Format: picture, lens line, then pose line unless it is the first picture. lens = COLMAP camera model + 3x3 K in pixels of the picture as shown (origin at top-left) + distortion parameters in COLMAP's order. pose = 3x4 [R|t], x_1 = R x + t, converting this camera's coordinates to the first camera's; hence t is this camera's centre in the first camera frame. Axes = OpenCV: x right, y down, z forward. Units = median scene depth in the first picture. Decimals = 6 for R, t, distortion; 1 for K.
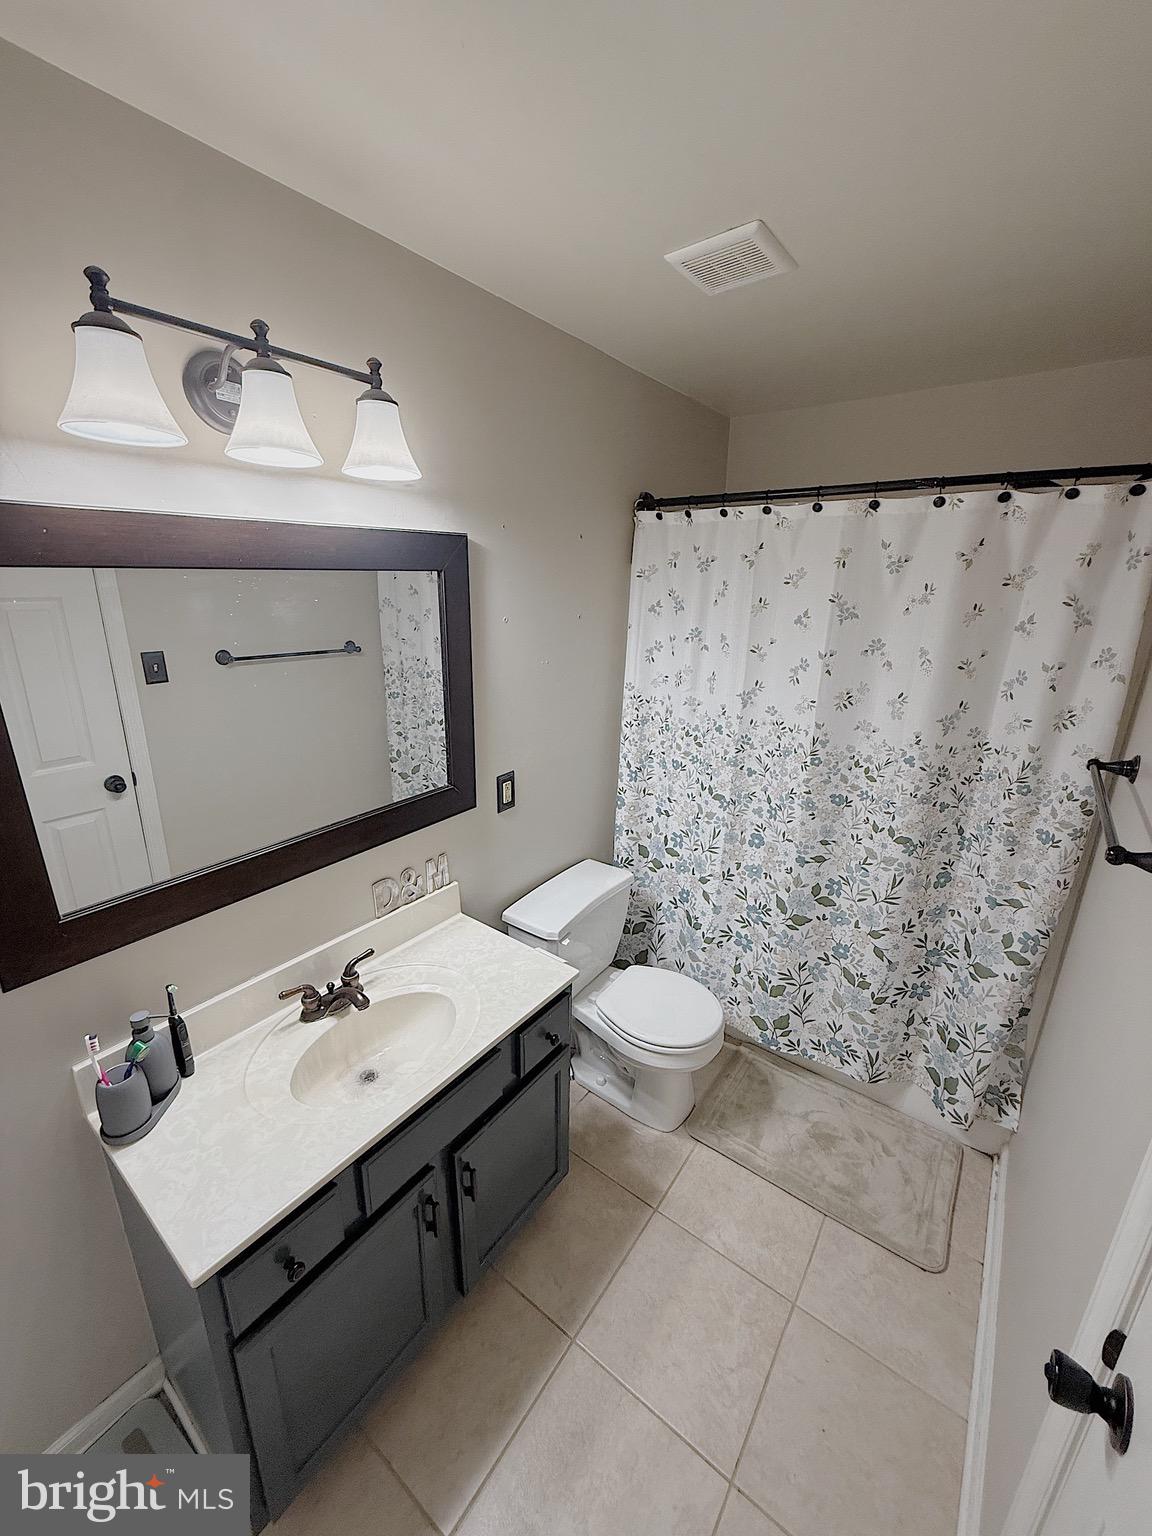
lens RADIAL K [[609.7, 0, 573.7], [0, 609.7, 763.8], [0, 0, 1]] dist [-0.004284, -0.000603]
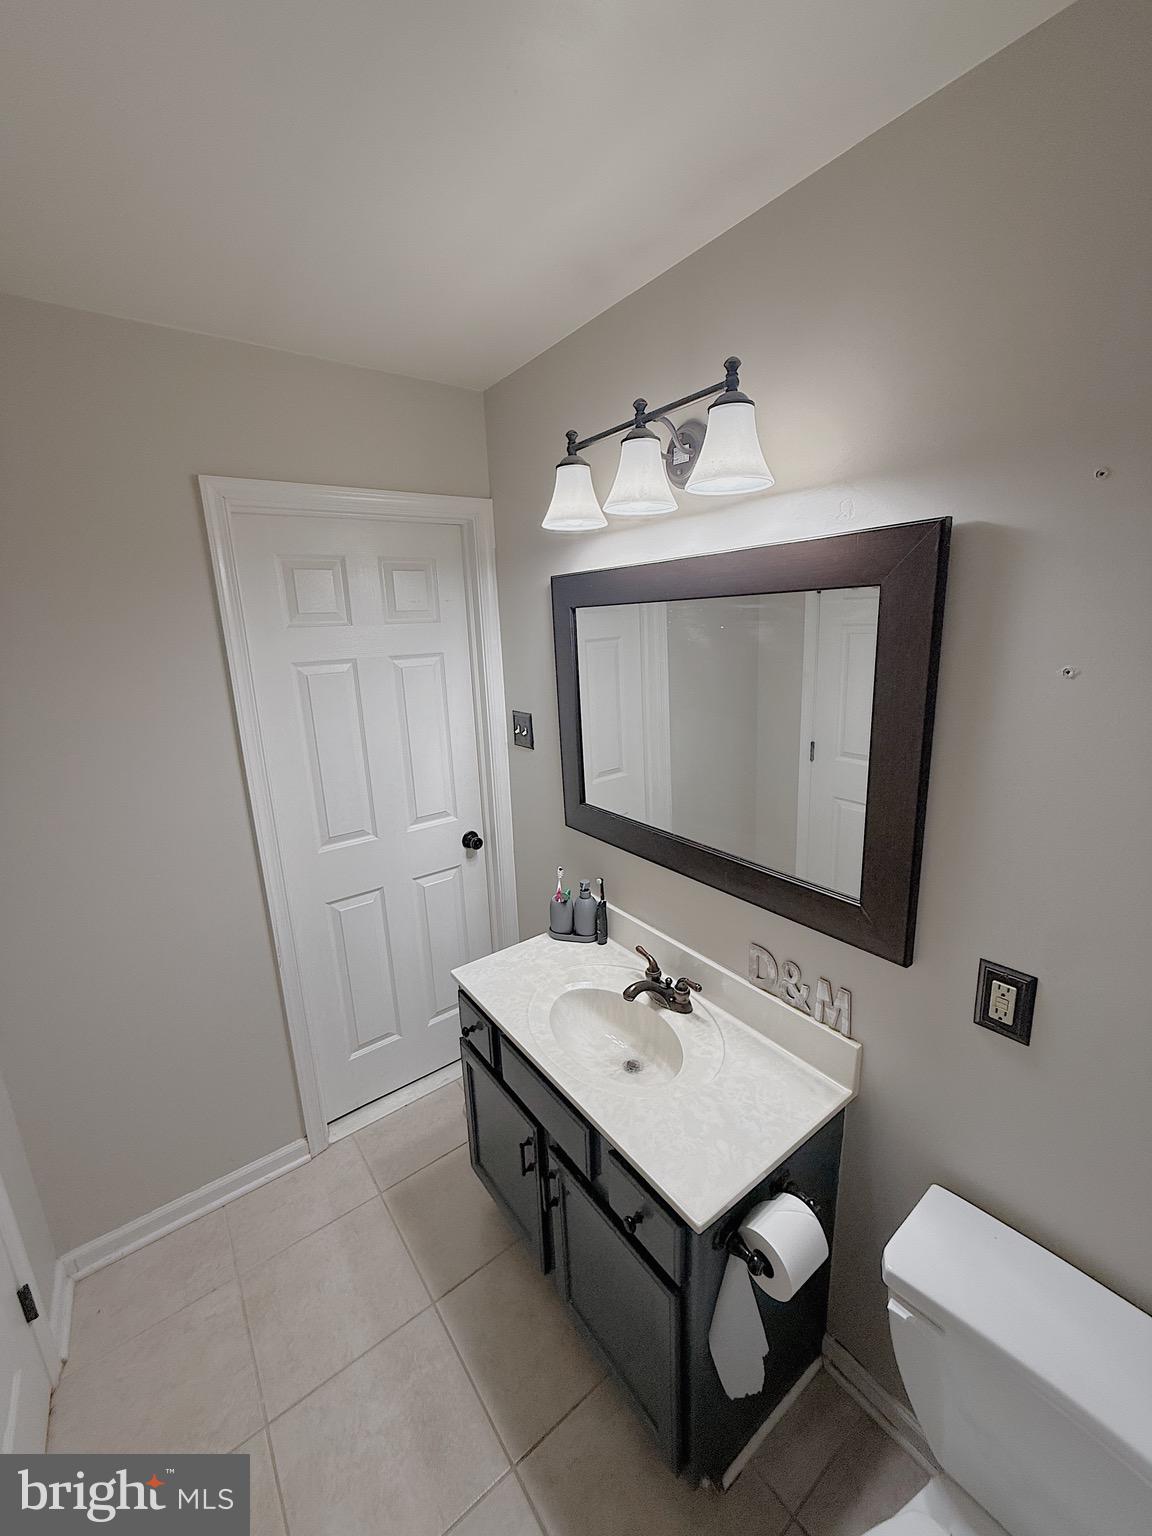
lens RADIAL K [[609.7, 0, 579.1], [0, 609.7, 763.5], [0, 0, 1]] dist [-0.004284, -0.000603]
pose [[-0.283980, 0.220231, -0.933196, 0.549413], [-0.248239, 0.923194, 0.293412, -0.259323], [0.926139, 0.314979, -0.207498, 0.926229]]
